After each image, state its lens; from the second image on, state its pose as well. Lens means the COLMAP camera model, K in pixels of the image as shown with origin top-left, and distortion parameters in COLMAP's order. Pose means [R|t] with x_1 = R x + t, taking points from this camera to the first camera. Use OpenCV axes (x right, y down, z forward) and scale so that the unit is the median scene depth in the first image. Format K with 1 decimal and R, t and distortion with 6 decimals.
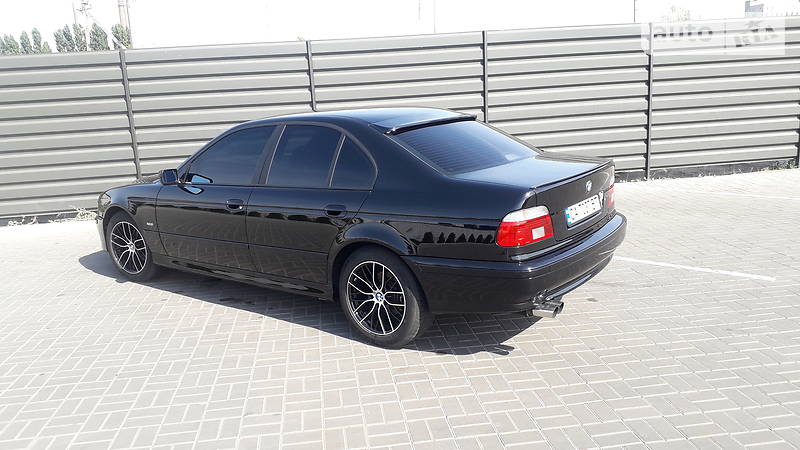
lens RADIAL K [[660.3, 0, 400.0], [0, 660.3, 225.0], [0, 0, 1]] dist [0.169970, -0.417251]
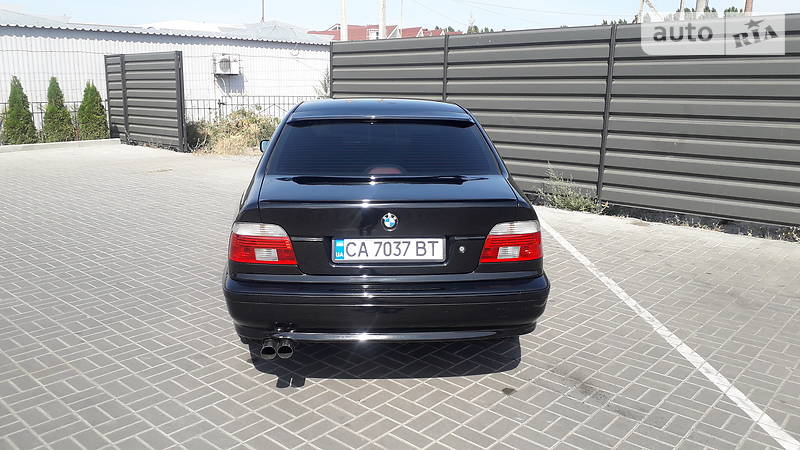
lens RADIAL K [[660.3, 0, 400.0], [0, 660.3, 225.0], [0, 0, 1]] dist [0.169970, -0.417251]
pose [[0.712242, 0.200369, -0.672728, 0.690773], [-0.175800, 0.978768, 0.105395, -0.115854], [0.679562, 0.043199, 0.732345, 0.305115]]
